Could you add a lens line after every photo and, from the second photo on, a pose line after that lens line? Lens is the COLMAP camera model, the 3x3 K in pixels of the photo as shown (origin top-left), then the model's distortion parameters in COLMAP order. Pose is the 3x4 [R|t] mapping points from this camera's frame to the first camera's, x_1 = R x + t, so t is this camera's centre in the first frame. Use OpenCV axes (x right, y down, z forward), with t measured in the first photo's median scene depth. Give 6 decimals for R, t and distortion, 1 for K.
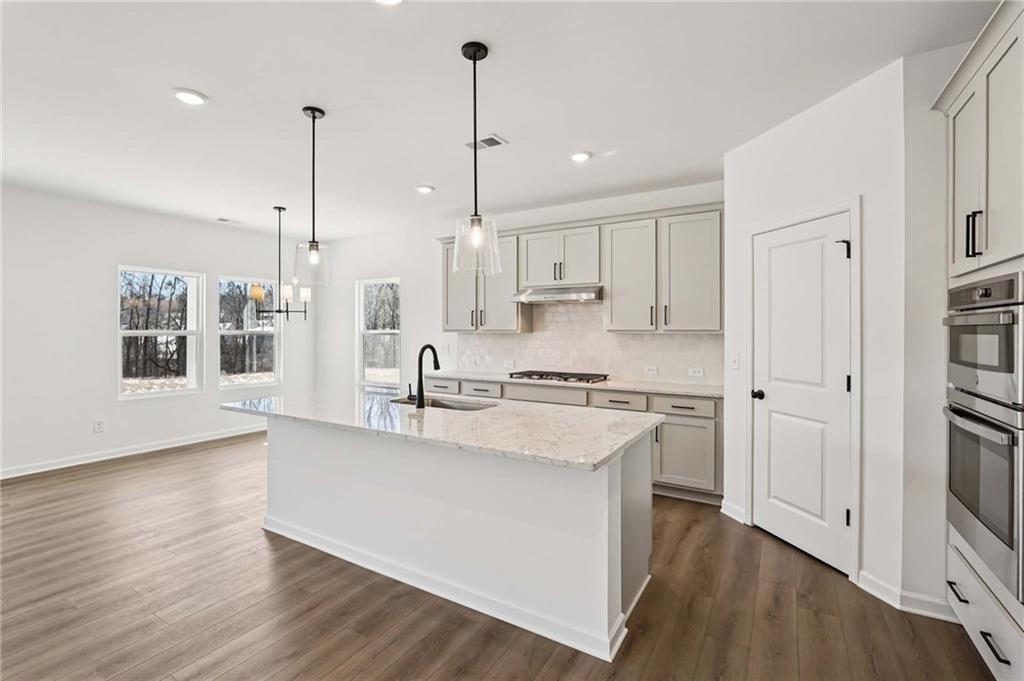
lens RADIAL K [[454.6, 0, 511.9], [0, 454.6, 327.6], [0, 0, 1]] dist [-0.003649, 0.000034]
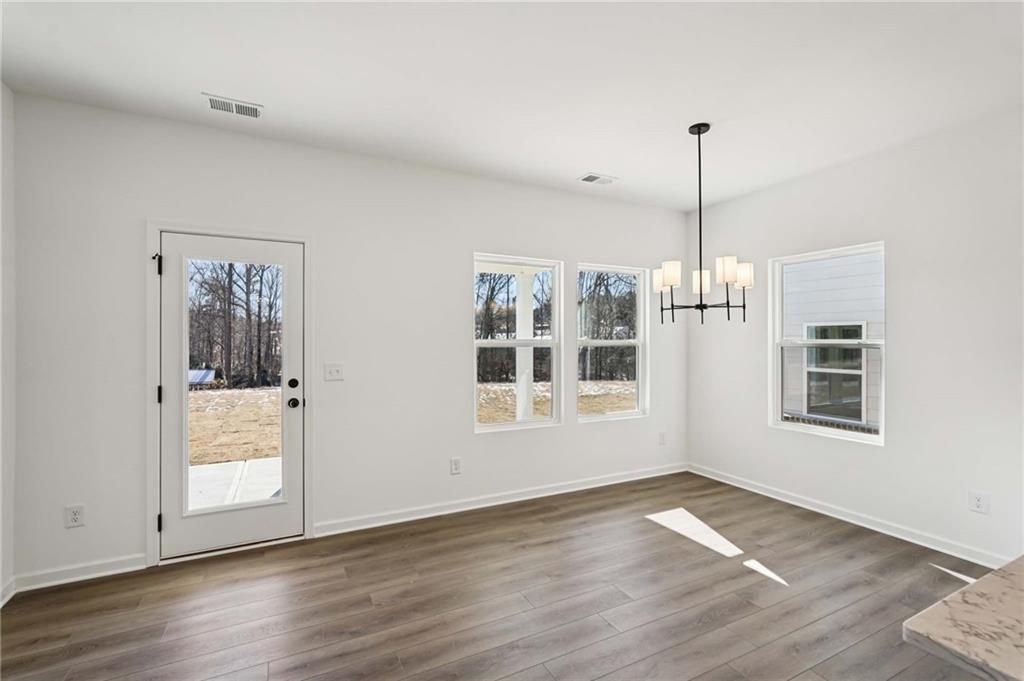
lens RADIAL K [[454.6, 0, 509.3], [0, 454.6, 336.6], [0, 0, 1]] dist [-0.003649, 0.000034]
pose [[0.849689, 0.000078, -0.527284, -0.382829], [-0.000693, 0.999999, -0.000968, 0.002429], [0.527284, 0.001188, 0.849689, 0.354504]]
